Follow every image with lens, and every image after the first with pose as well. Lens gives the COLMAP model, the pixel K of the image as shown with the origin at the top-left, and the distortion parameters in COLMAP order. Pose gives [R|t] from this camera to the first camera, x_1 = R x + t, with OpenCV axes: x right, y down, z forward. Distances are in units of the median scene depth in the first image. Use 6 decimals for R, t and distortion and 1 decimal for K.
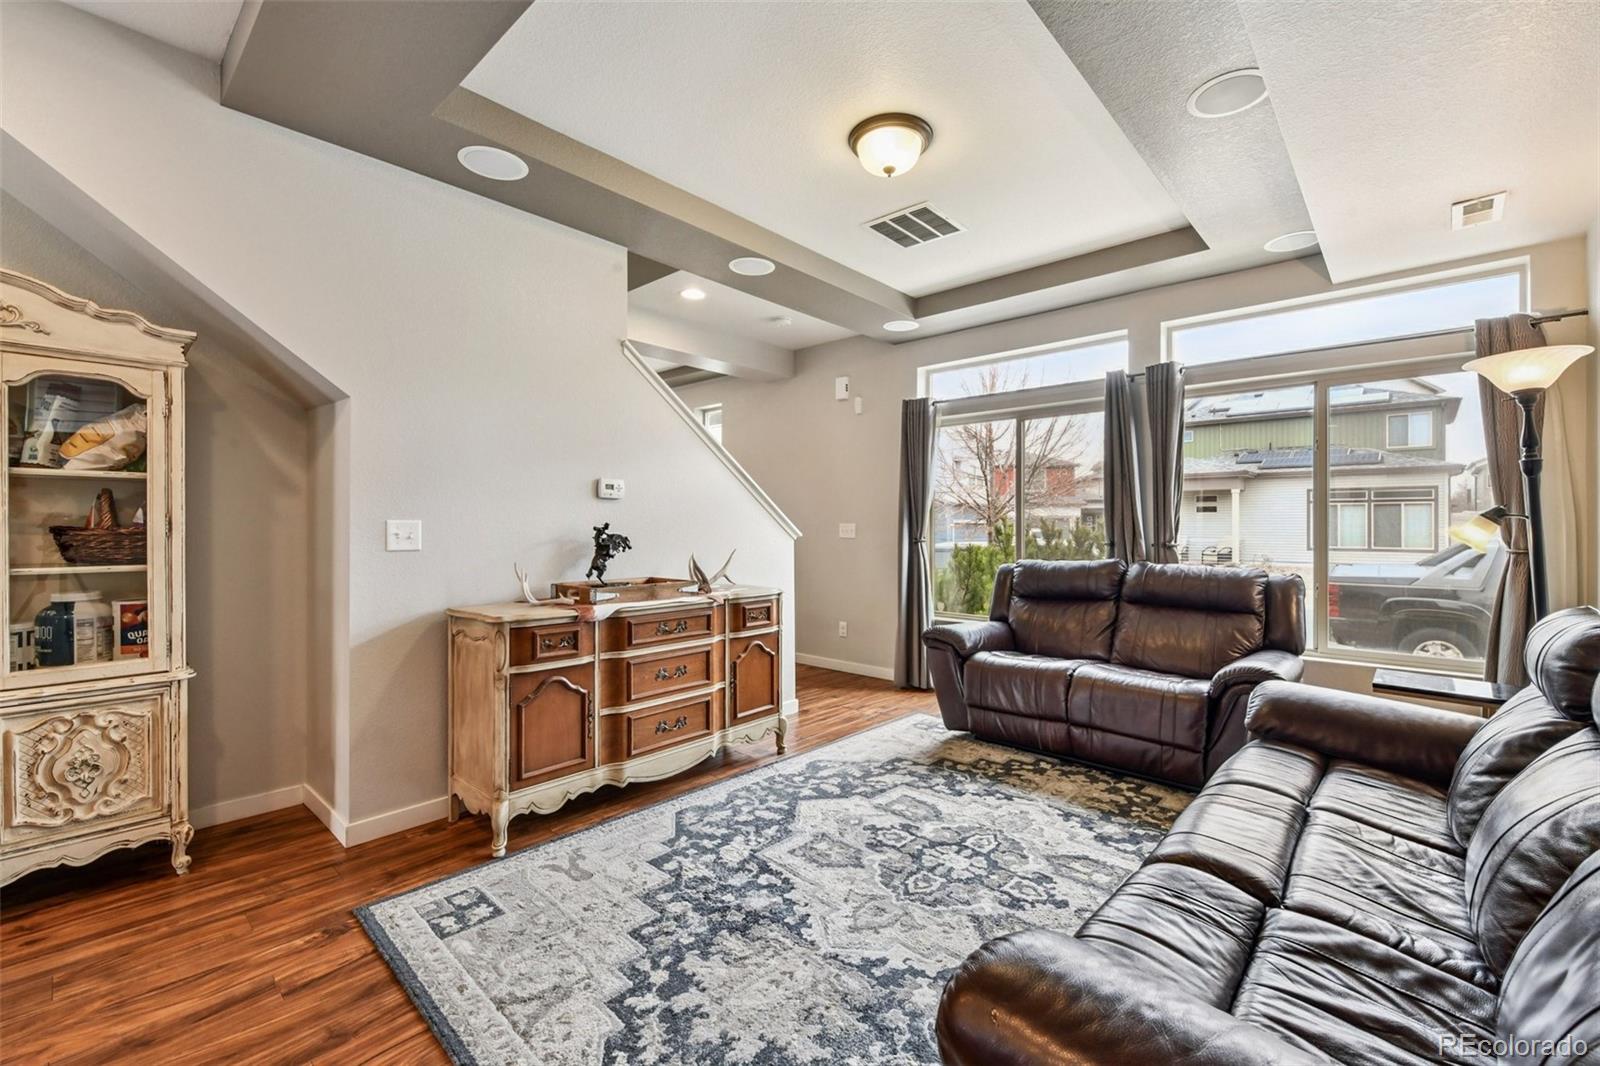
lens RADIAL K [[675.8, 0, 802.6], [0, 675.8, 526.9], [0, 0, 1]] dist [-0.009323, -0.000212]
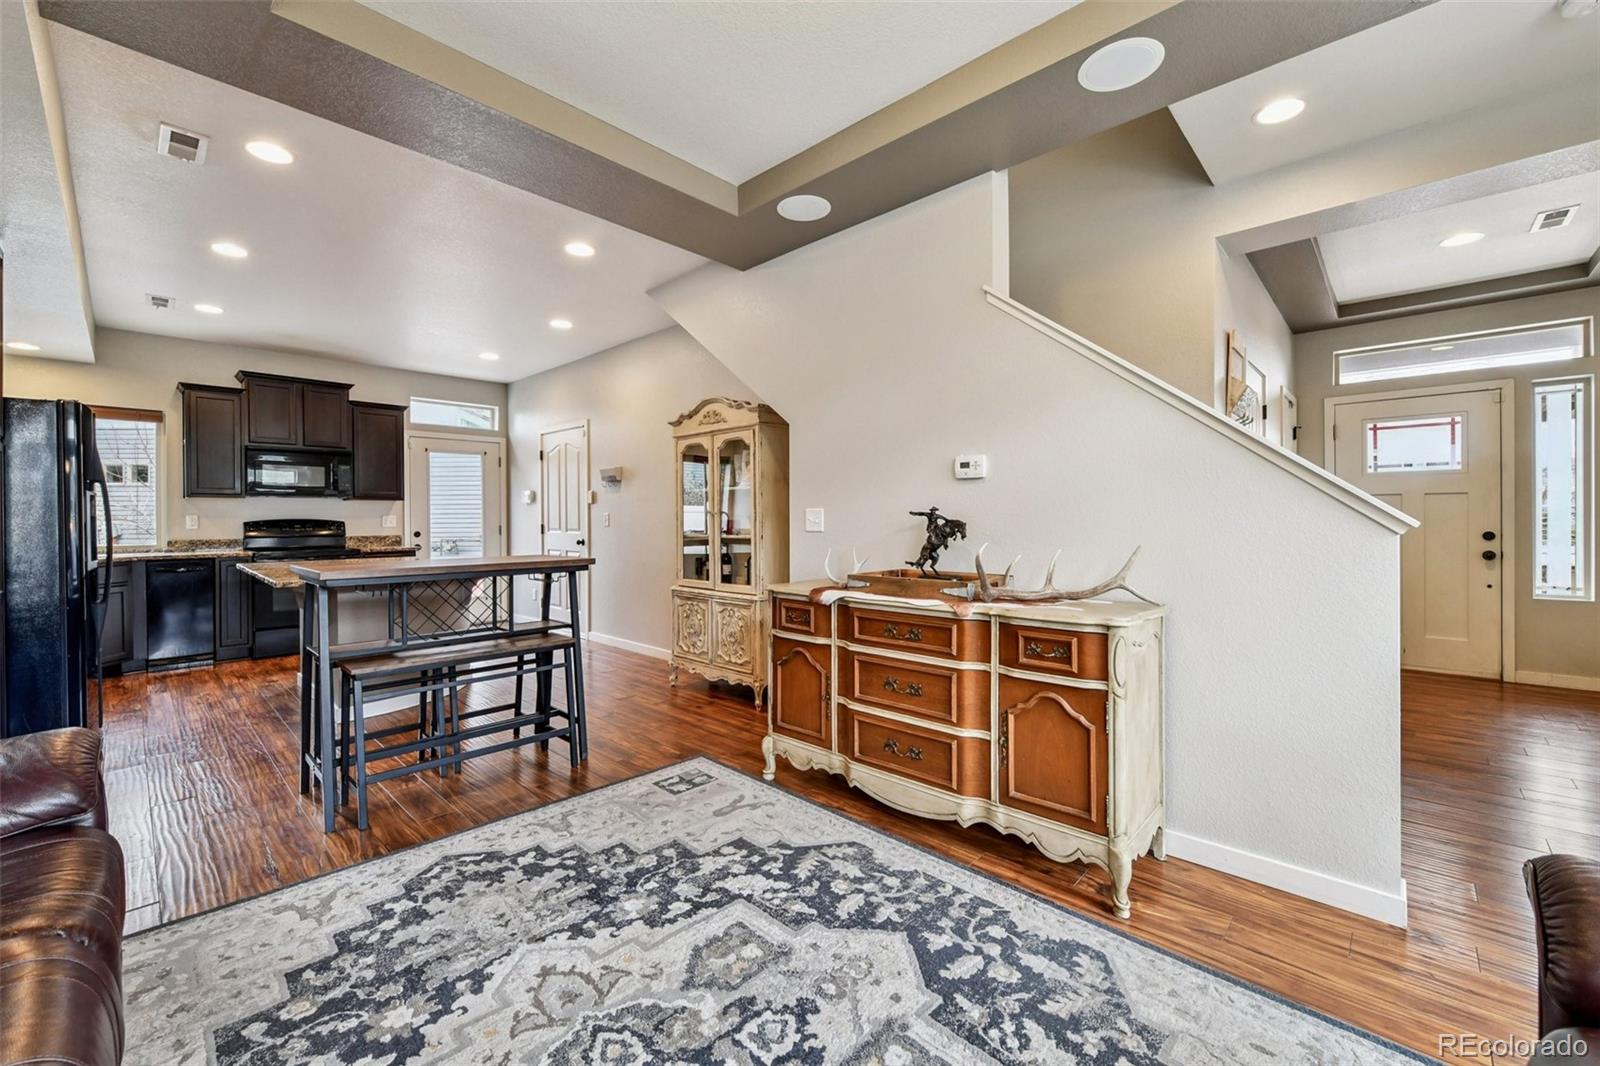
lens RADIAL K [[640.2, 0, 805.2], [0, 640.2, 518.5], [0, 0, 1]] dist [0.000253, -0.005027]
pose [[-0.016318, -0.001043, -0.999866, 0.711297], [0.004999, 0.999987, -0.001125, 0.011448], [0.999854, -0.005016, -0.016313, 1.070631]]
